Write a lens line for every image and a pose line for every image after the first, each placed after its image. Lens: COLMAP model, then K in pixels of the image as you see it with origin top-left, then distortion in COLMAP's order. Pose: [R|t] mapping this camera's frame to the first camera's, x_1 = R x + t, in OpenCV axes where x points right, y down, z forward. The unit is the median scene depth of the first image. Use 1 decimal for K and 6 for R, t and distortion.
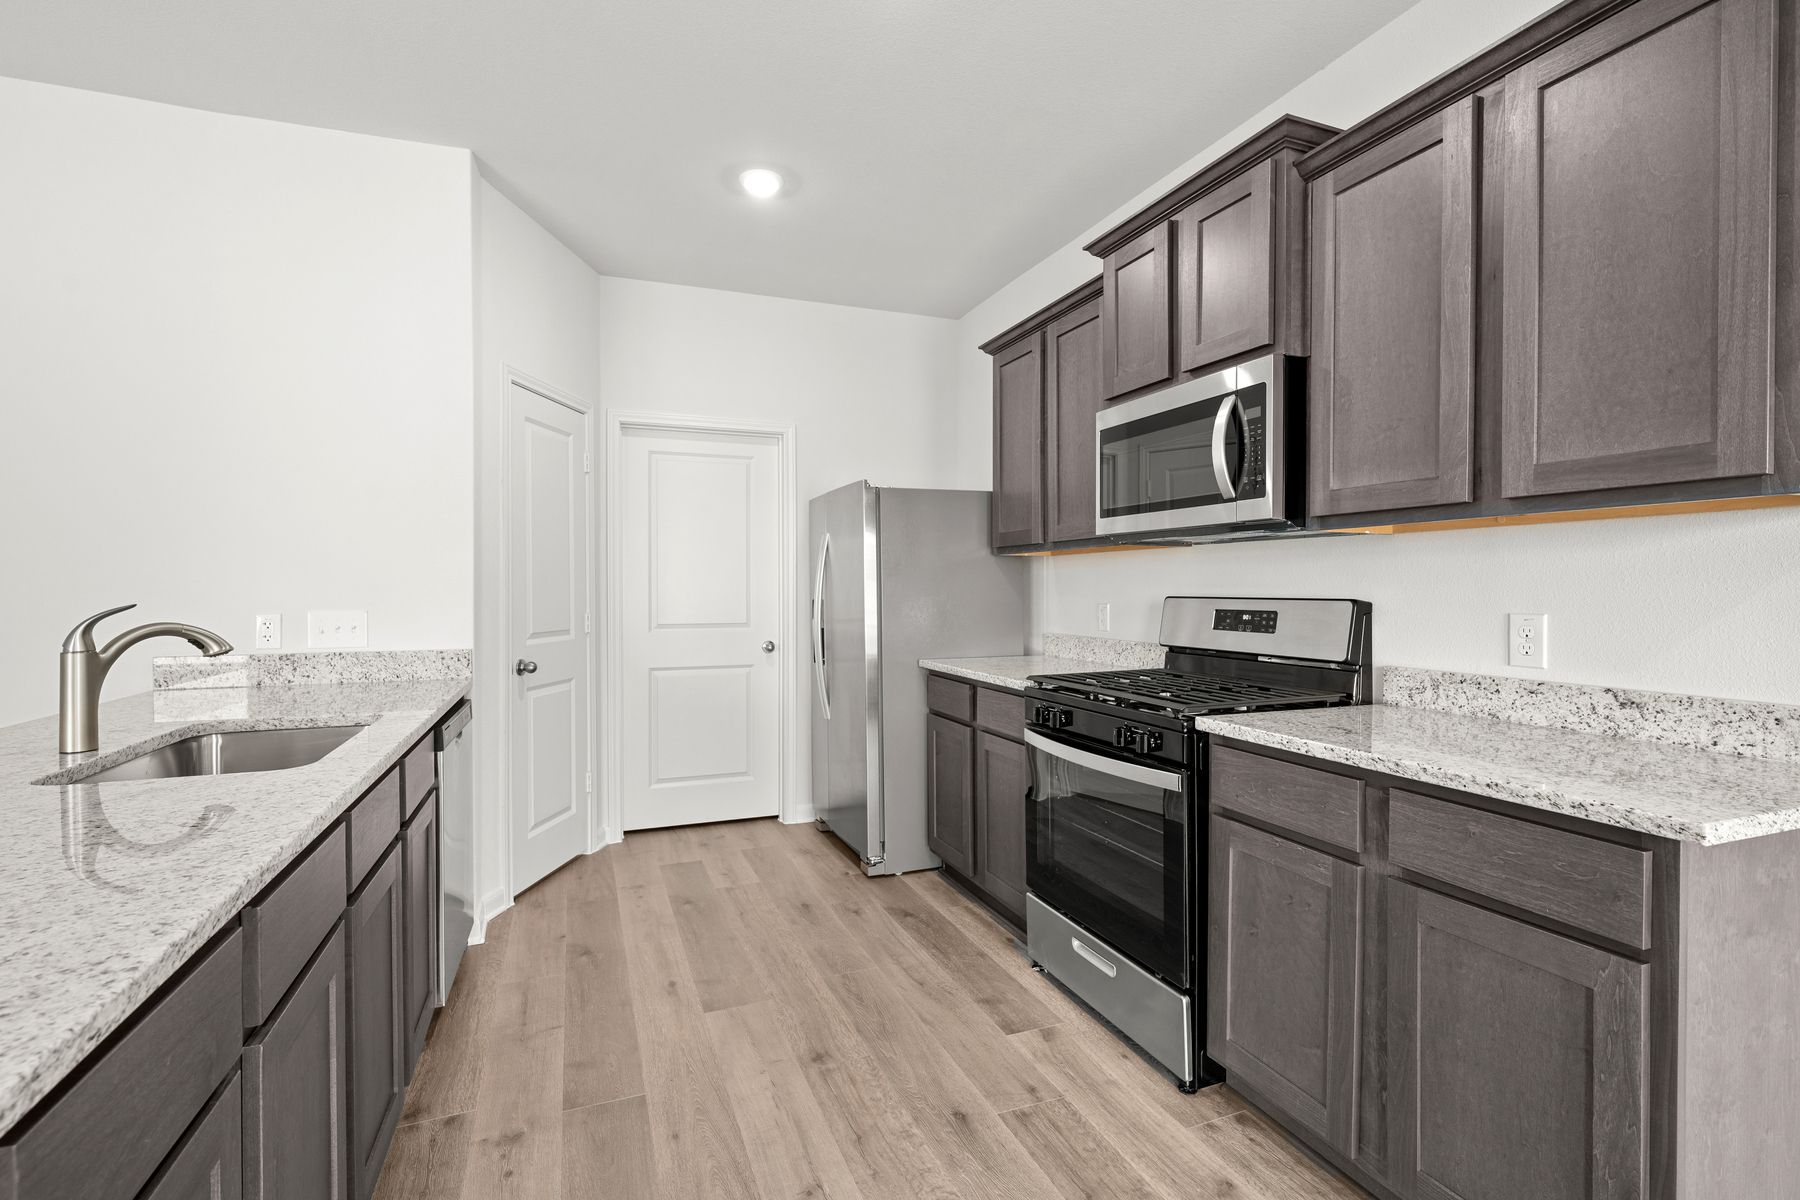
lens RADIAL K [[846.9, 0, 900.0], [0, 846.9, 600.0], [0, 0, 1]] dist [0.001431, 0.000000]
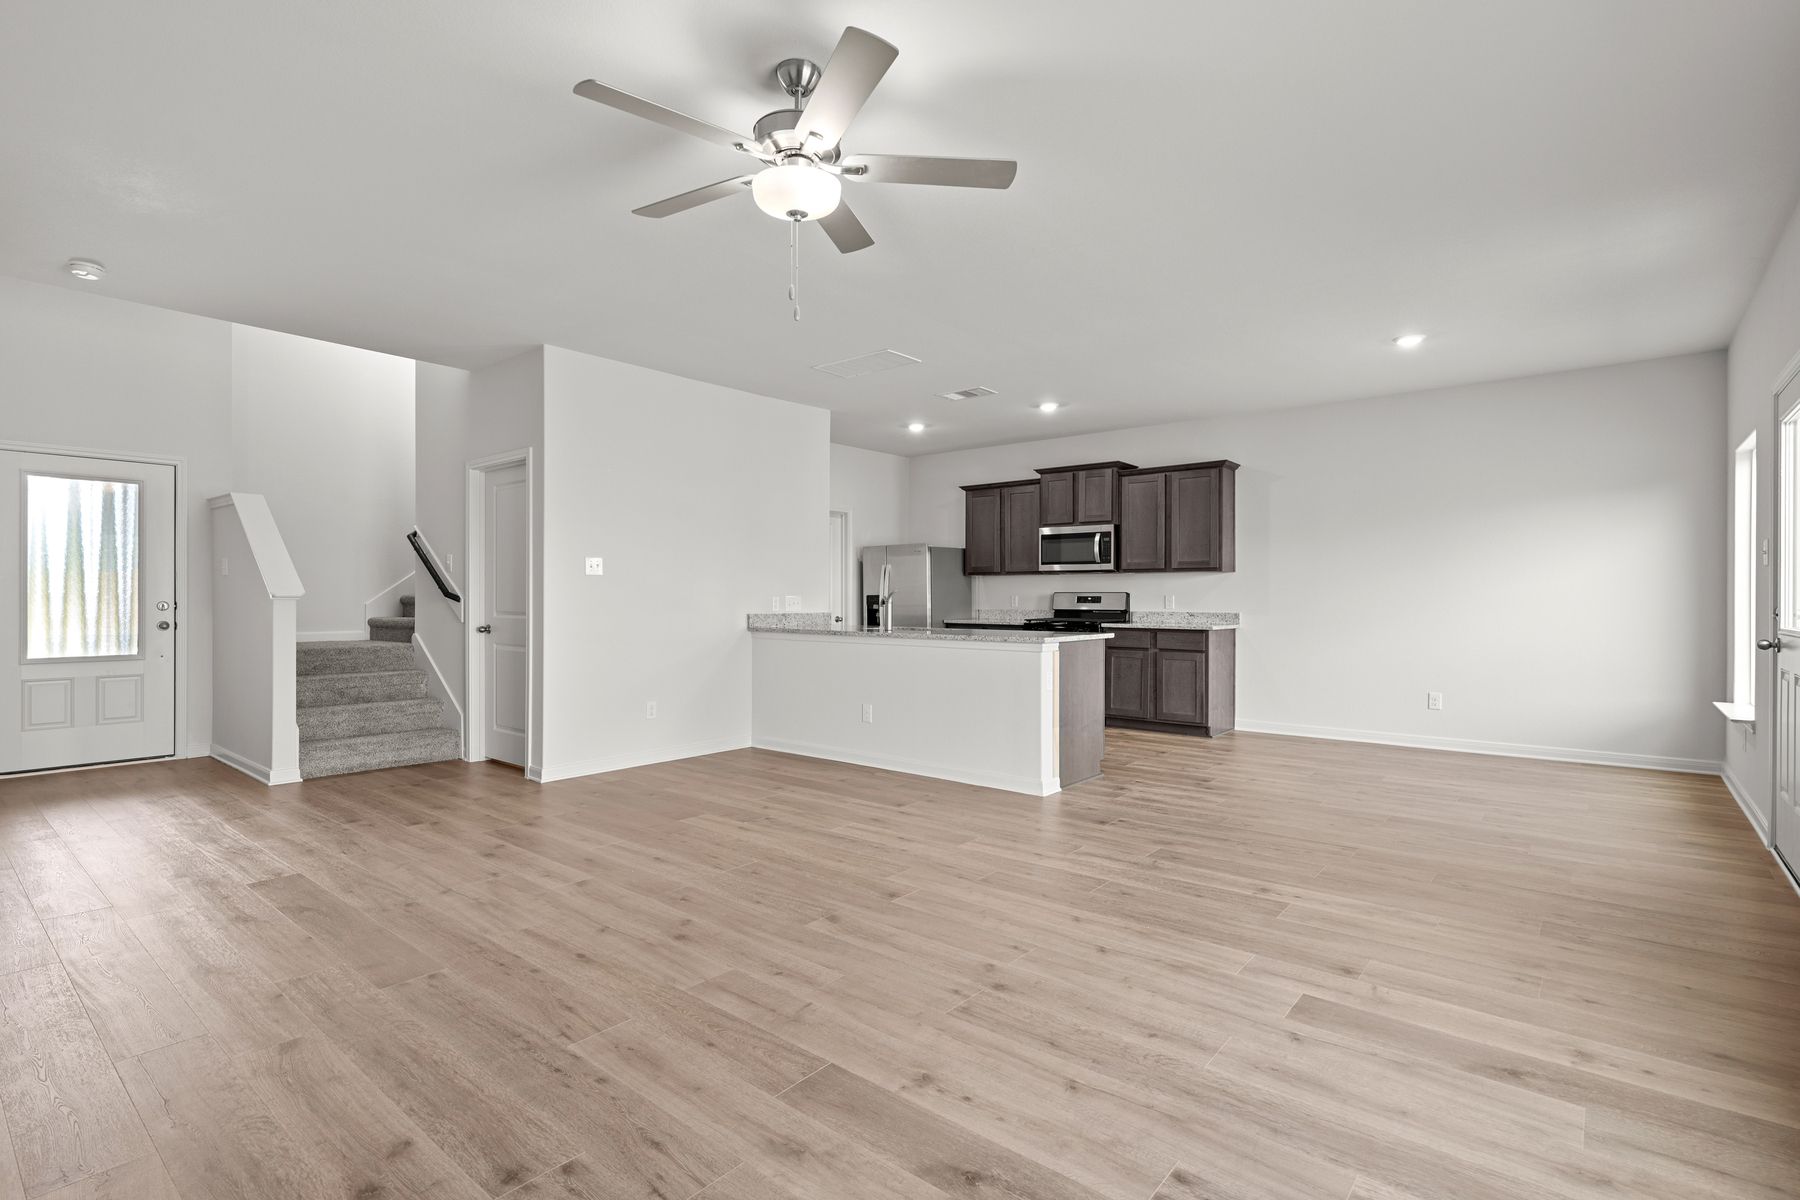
lens RADIAL K [[846.9, 0, 900.0], [0, 846.9, 600.0], [0, 0, 1]] dist [0.001431, 0.000000]
pose [[0.884687, 0.001973, 0.466181, -1.909361], [0.001953, 0.999967, -0.007938, 0.056397], [-0.466181, 0.007933, 0.884654, -1.646747]]
